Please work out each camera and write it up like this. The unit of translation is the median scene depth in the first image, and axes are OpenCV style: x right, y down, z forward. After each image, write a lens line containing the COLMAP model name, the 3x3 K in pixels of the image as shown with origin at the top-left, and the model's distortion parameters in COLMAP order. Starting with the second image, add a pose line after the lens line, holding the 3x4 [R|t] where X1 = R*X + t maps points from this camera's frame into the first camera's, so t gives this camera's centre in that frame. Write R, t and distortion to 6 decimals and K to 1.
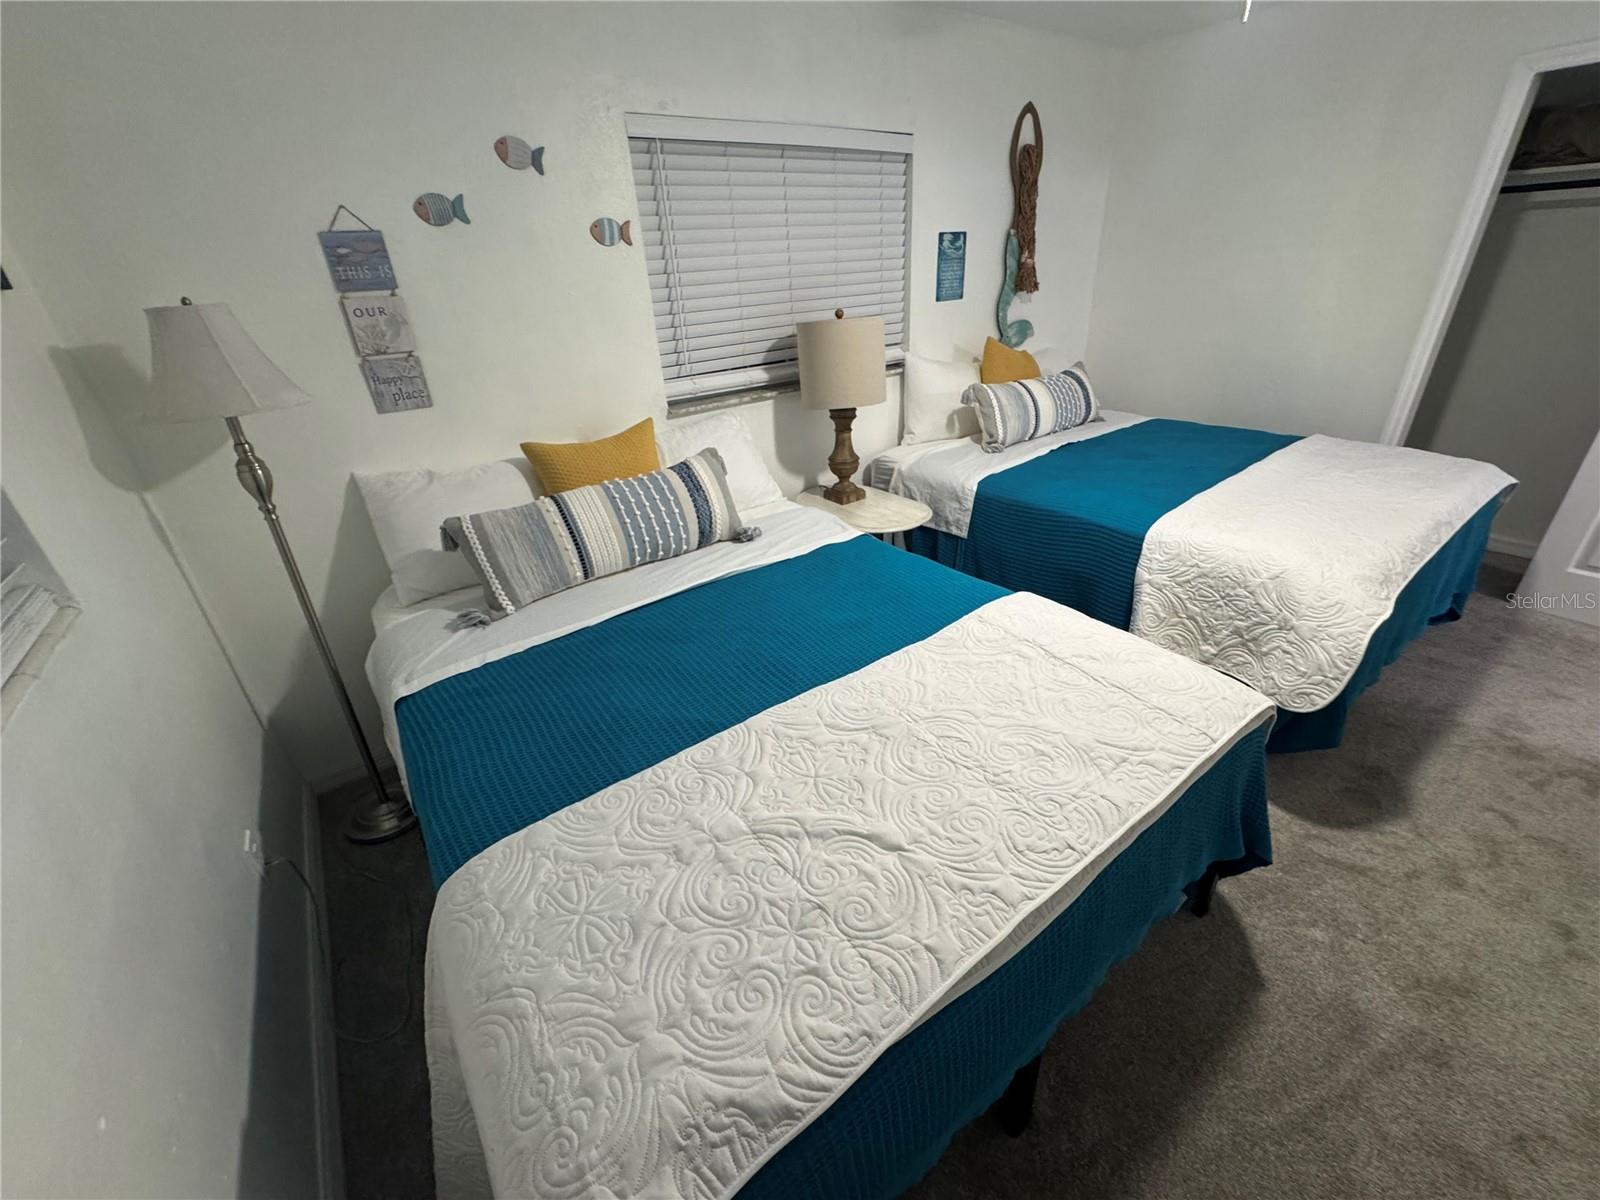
lens RADIAL K [[640.8, 0, 800.9], [0, 640.8, 596.8], [0, 0, 1]] dist [-0.002789, 0.000167]
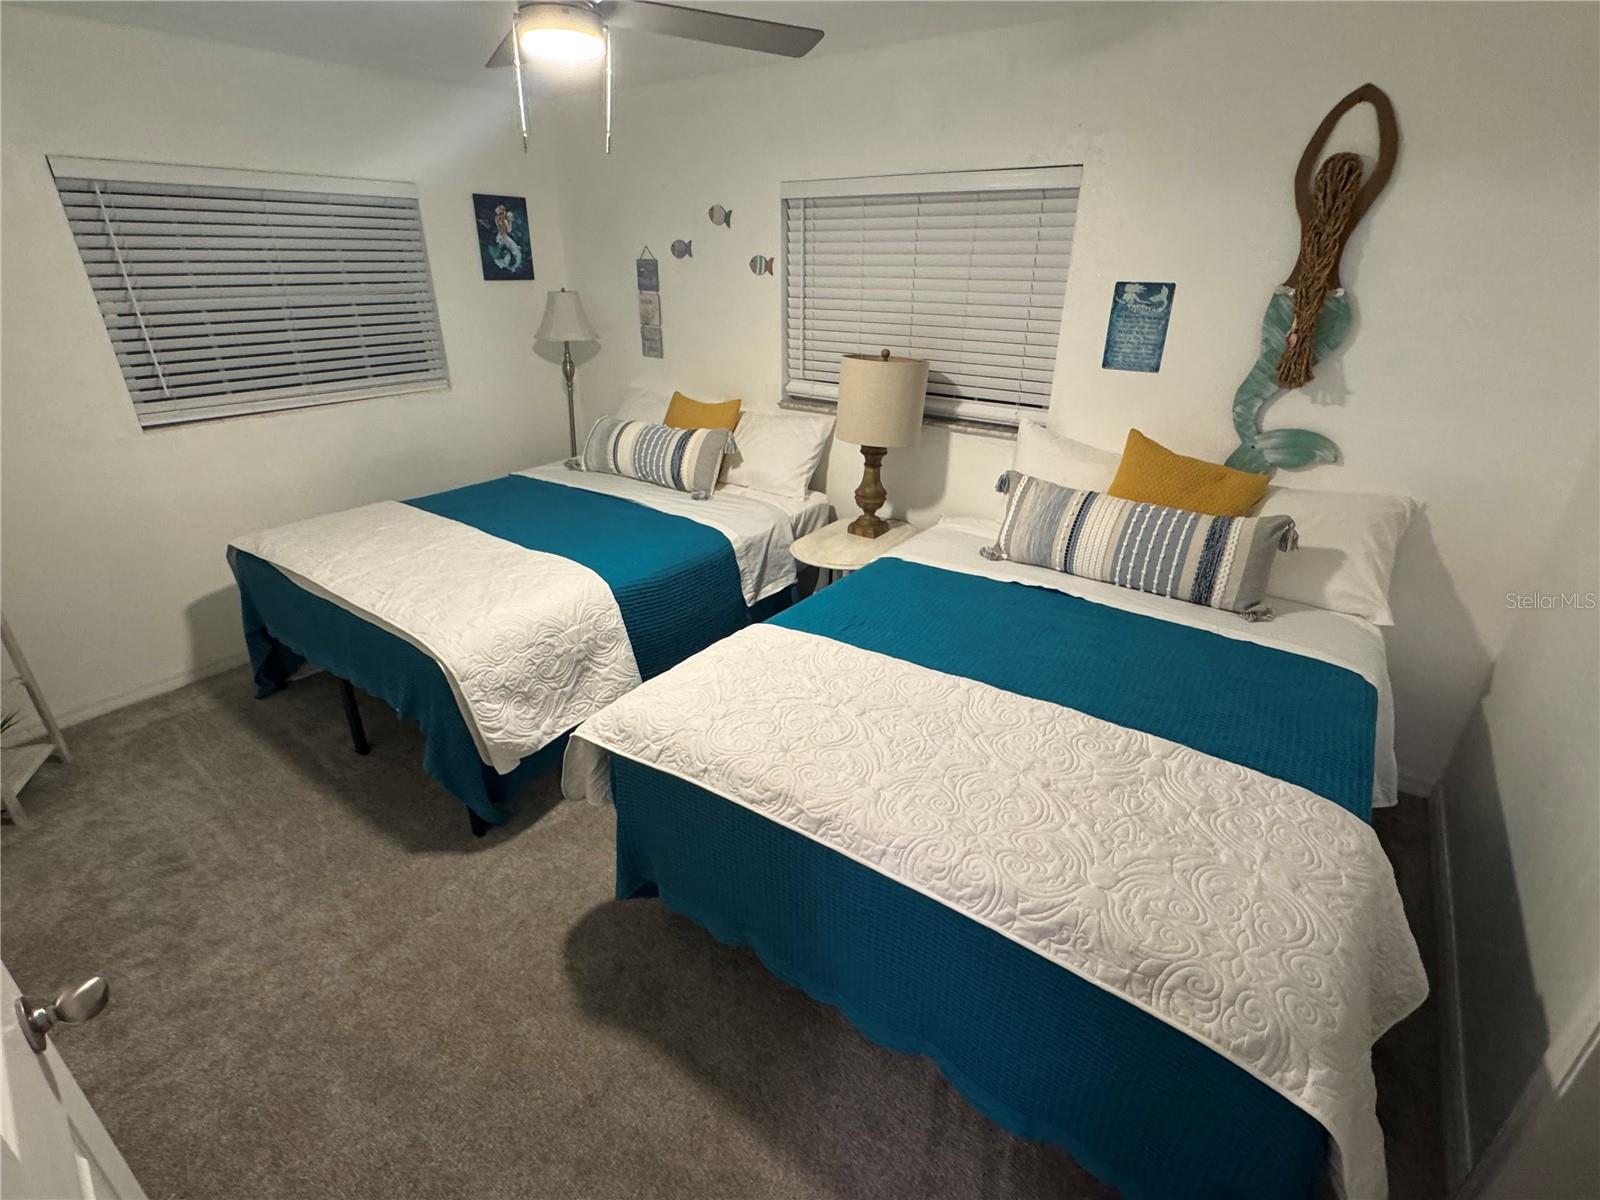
lens RADIAL K [[752.4, 0, 803.5], [0, 752.4, 593.6], [0, 0, 1]] dist [-0.003879, 0.000429]
pose [[0.308006, 0.435689, -0.845758, 1.204826], [-0.463735, 0.844973, 0.266403, -0.383405], [0.830712, 0.310154, 0.462301, 0.471087]]
